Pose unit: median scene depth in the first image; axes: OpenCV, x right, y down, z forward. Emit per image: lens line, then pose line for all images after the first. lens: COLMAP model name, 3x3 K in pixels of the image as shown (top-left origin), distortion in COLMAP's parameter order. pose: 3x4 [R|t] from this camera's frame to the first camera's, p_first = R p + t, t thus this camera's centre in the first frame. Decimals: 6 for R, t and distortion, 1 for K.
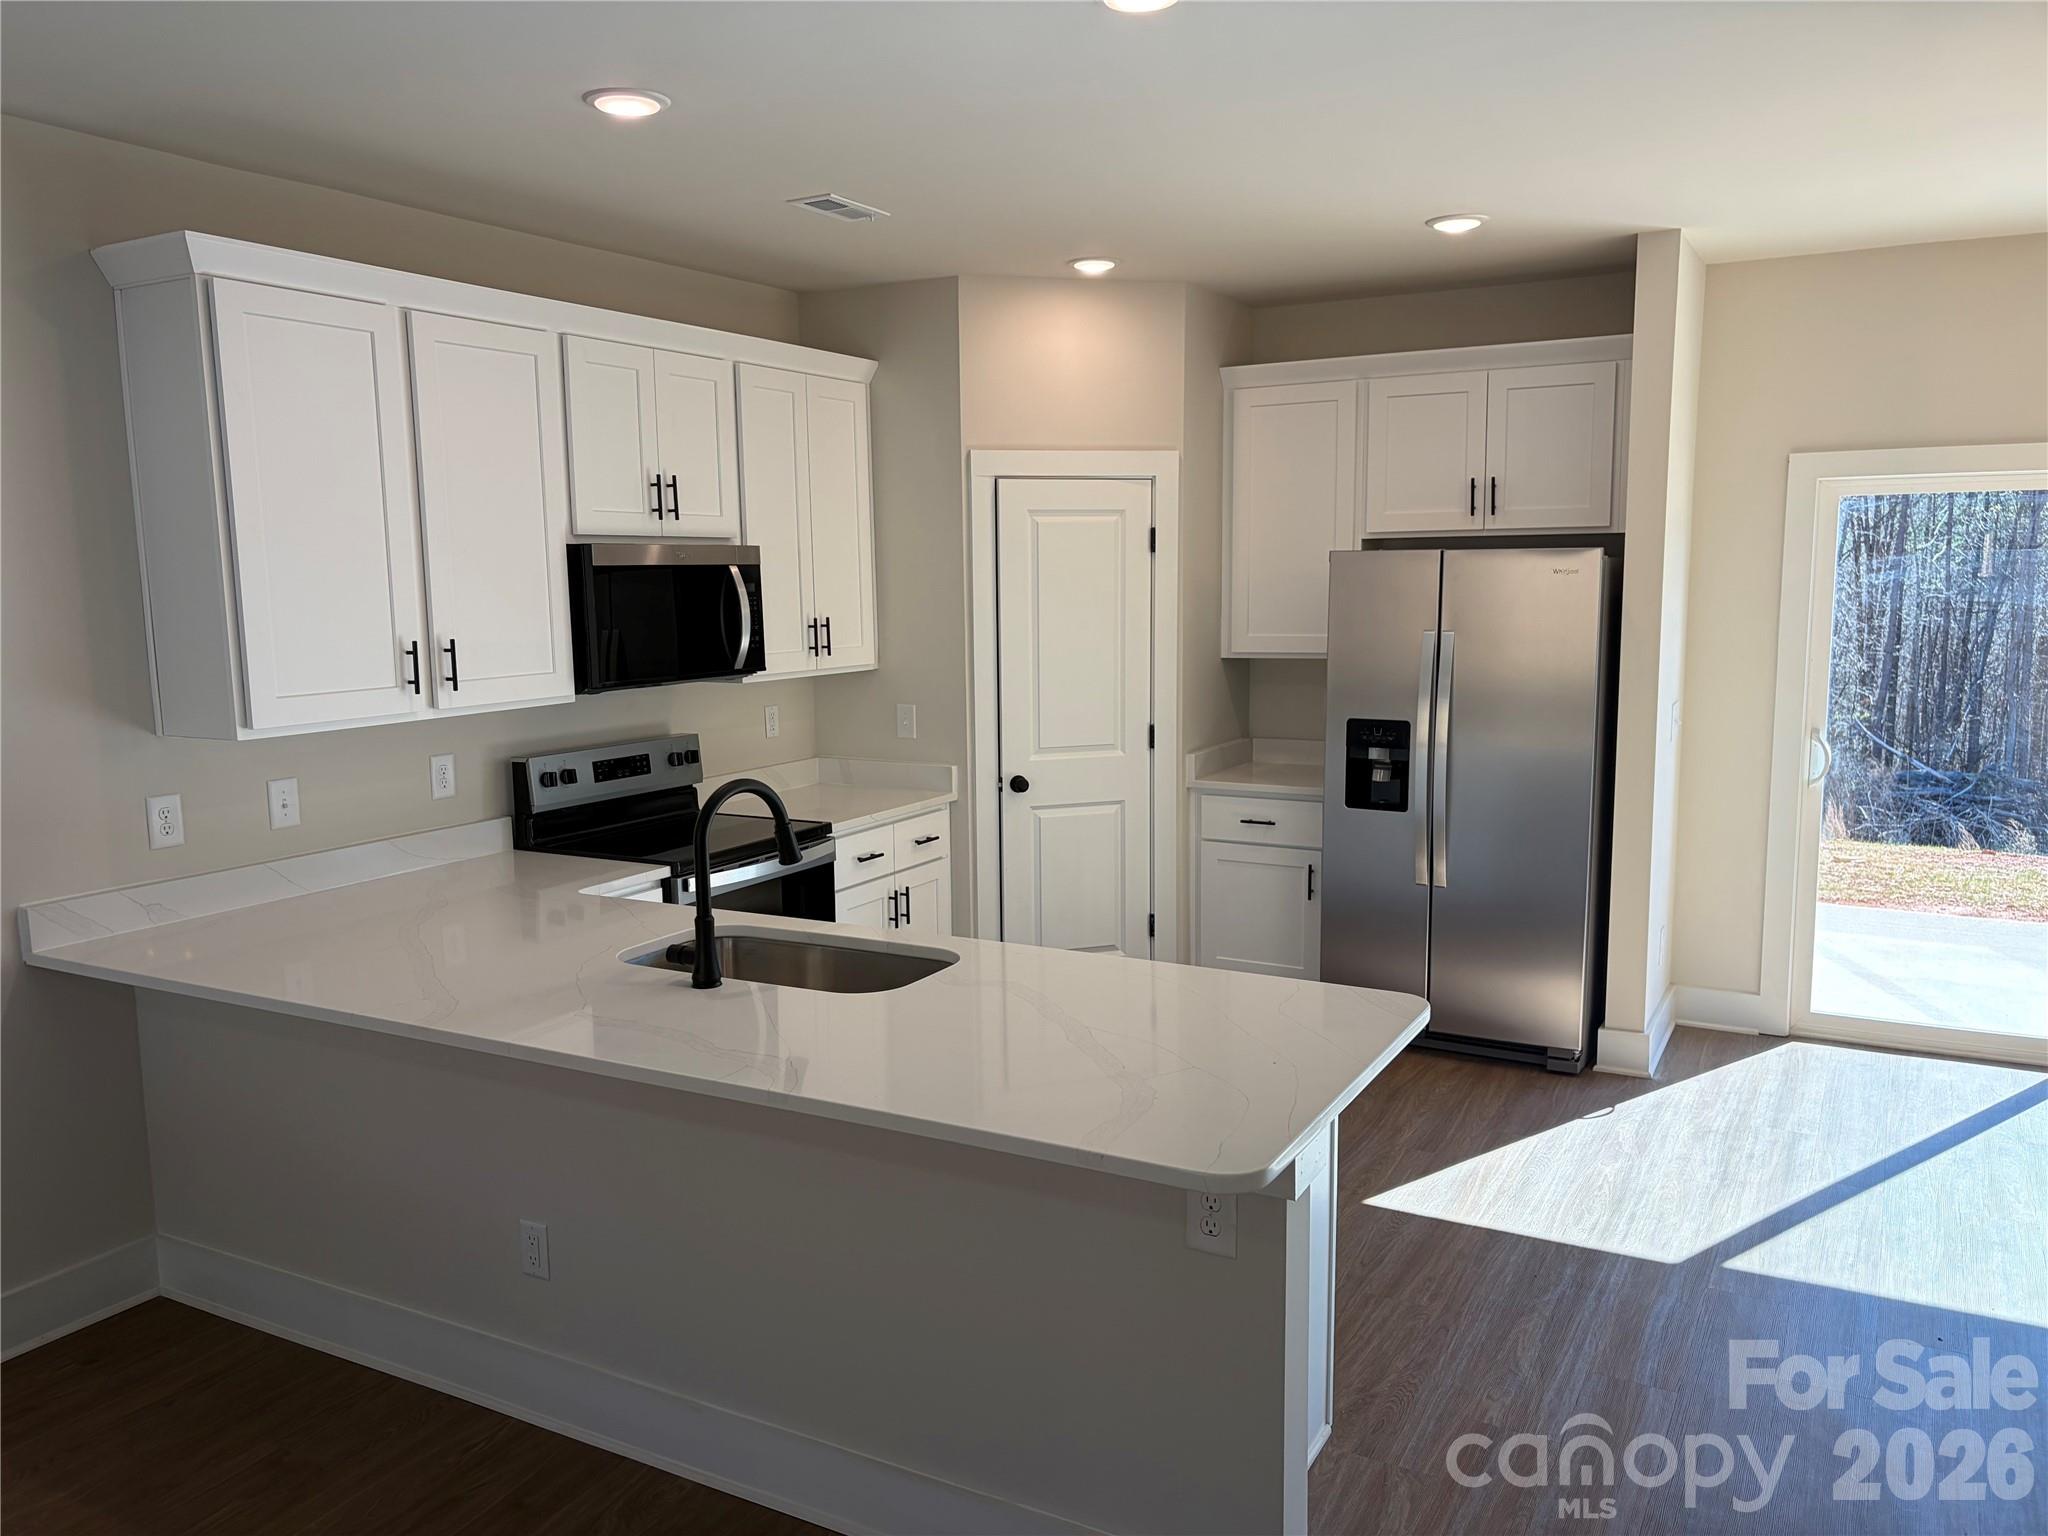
lens RADIAL K [[1539.7, 0, 980.8], [0, 1539.7, 764.0], [0, 0, 1]] dist [0.071220, -0.213877]
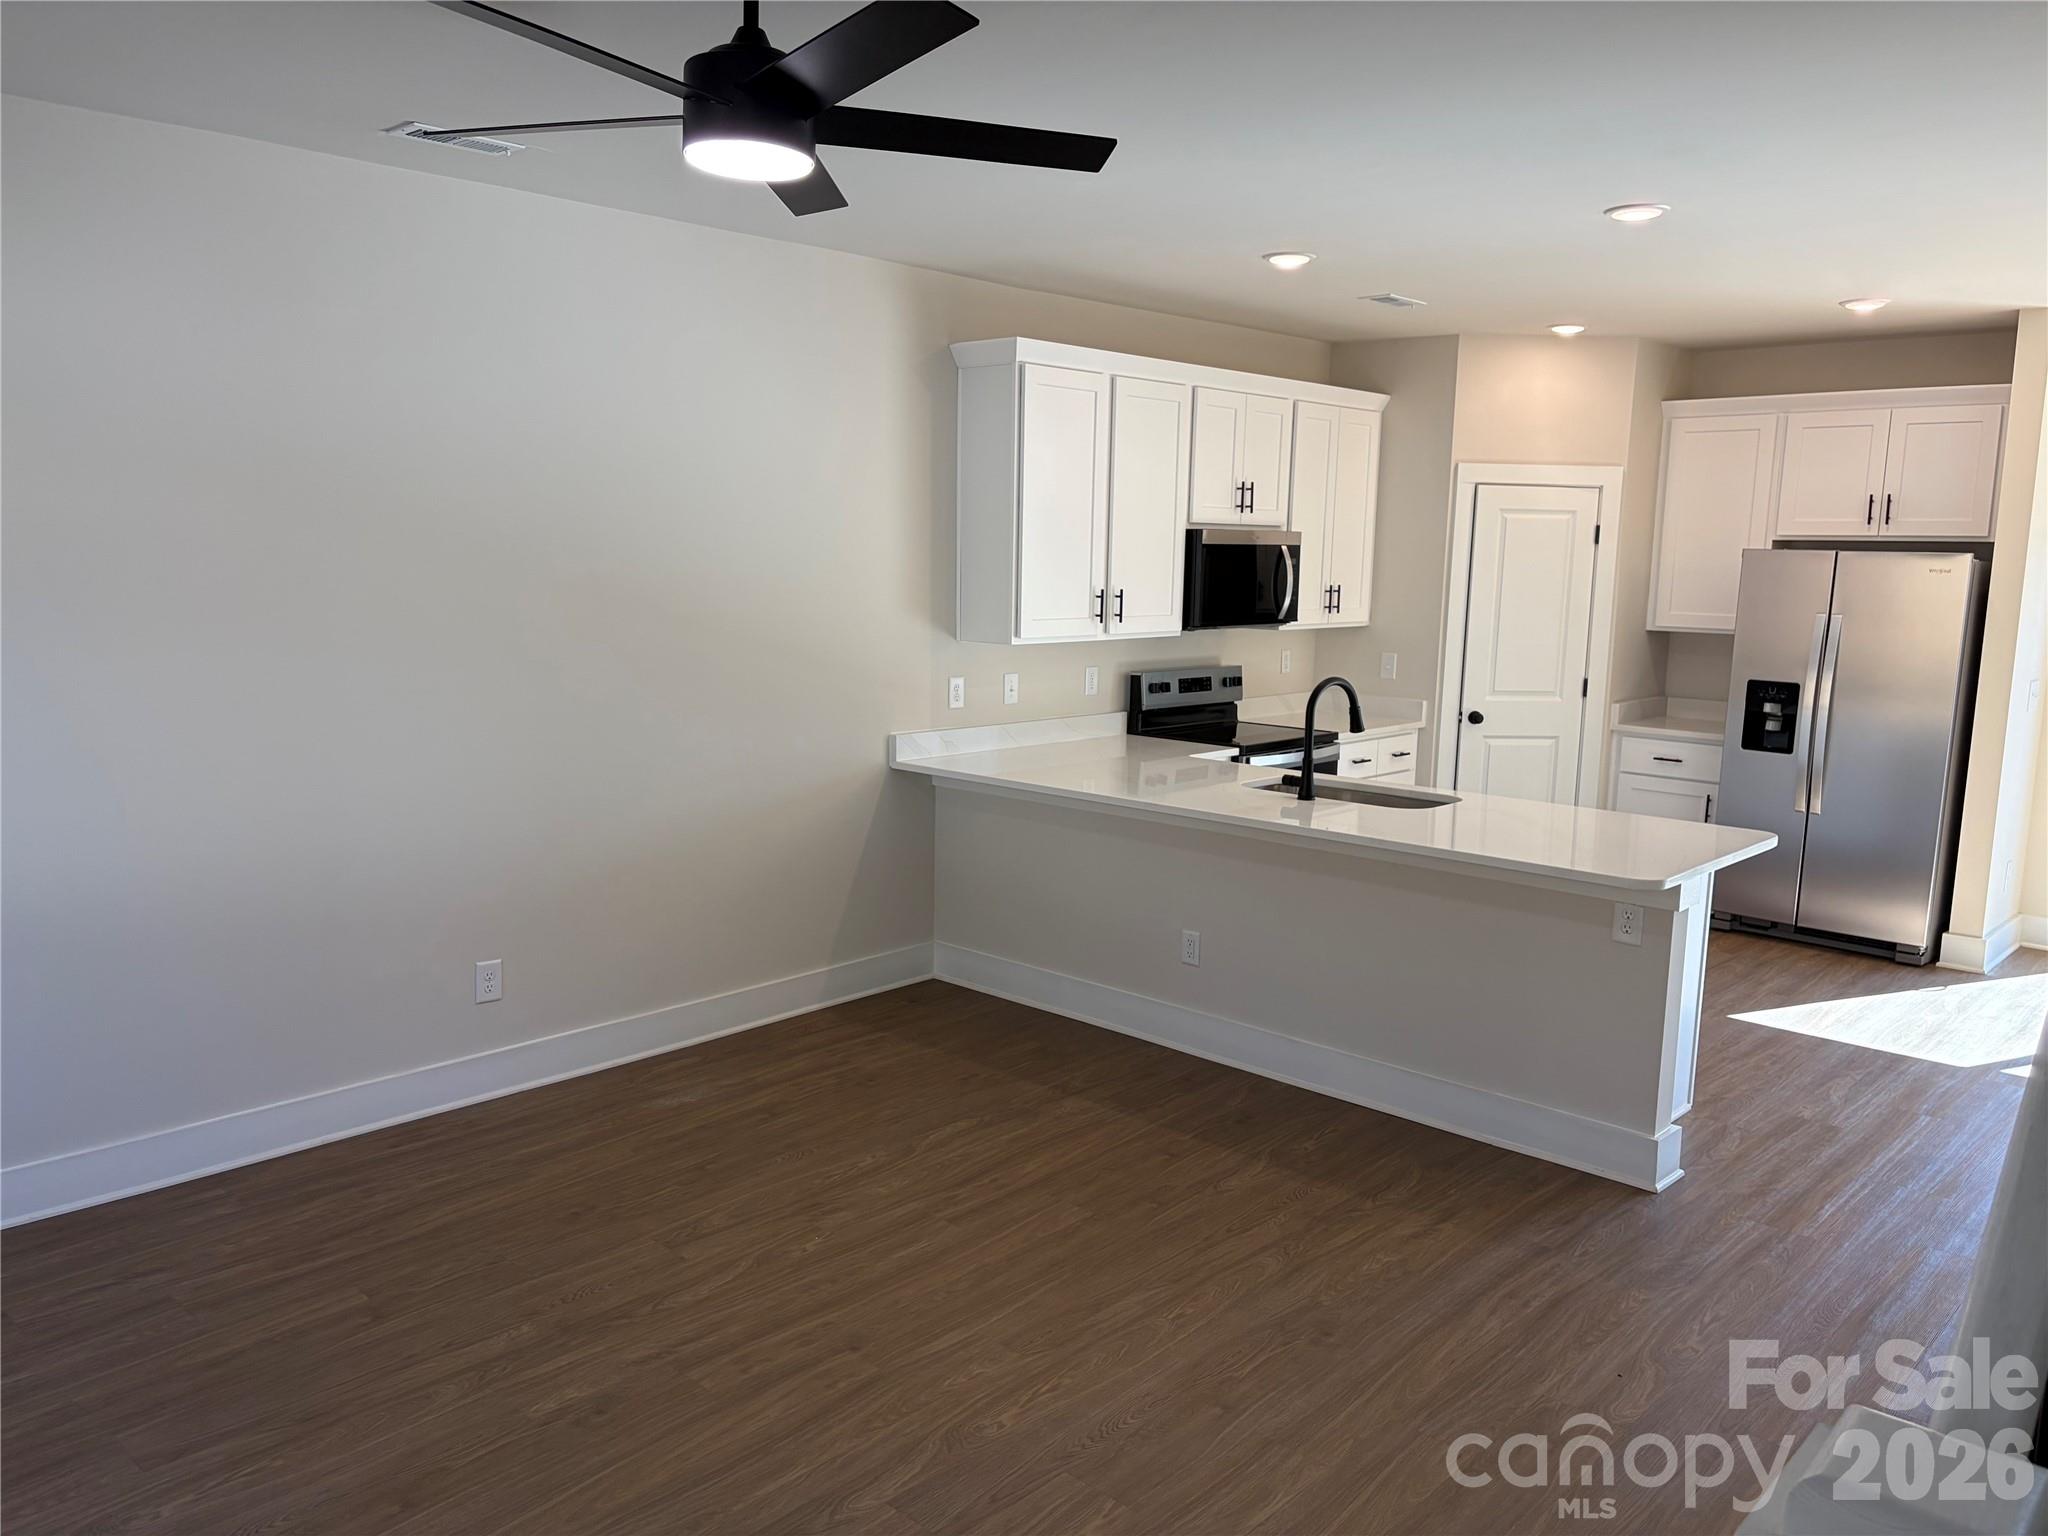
lens RADIAL K [[1546.6, 0, 1023.2], [0, 1546.6, 776.6], [0, 0, 1]] dist [0.058560, -0.055272]
pose [[0.975451, 0.067562, -0.209594, -0.077333], [-0.062149, 0.997544, 0.032315, 0.048909], [0.211263, -0.018496, 0.977254, -0.421168]]
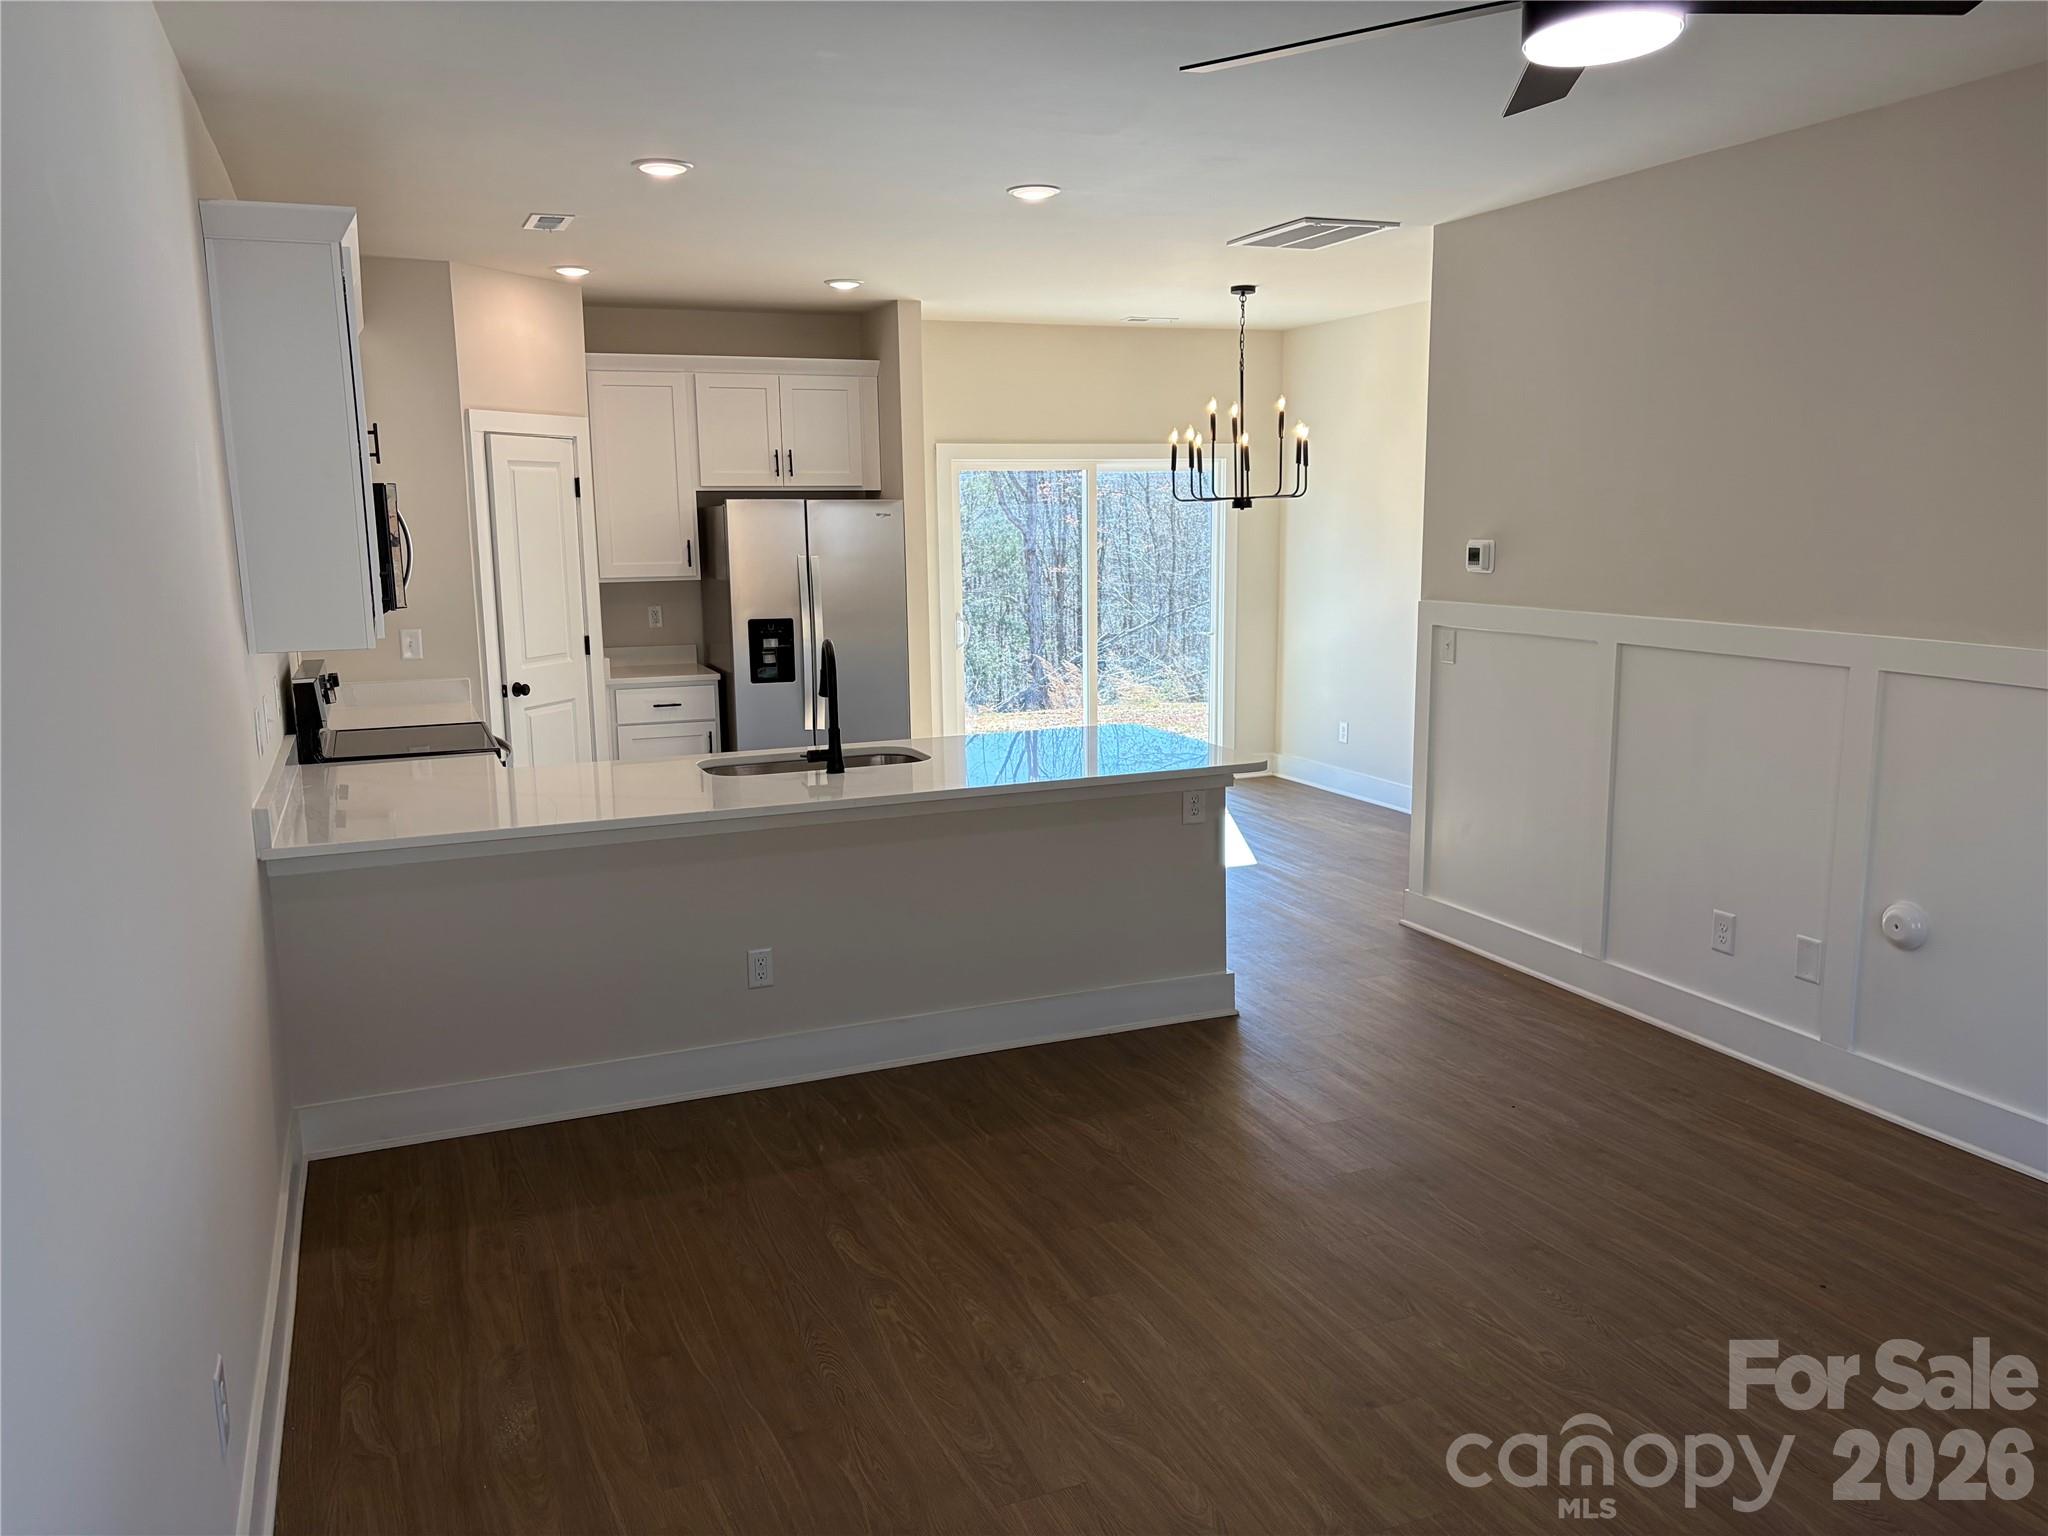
lens RADIAL K [[1546.6, 0, 1023.2], [0, 1546.6, 776.6], [0, 0, 1]] dist [0.058560, -0.055272]
pose [[0.604813, -0.127506, 0.786093, -0.770088], [0.101553, 0.991389, 0.082671, 0.021977], [-0.789866, 0.029829, 0.612554, -0.061432]]
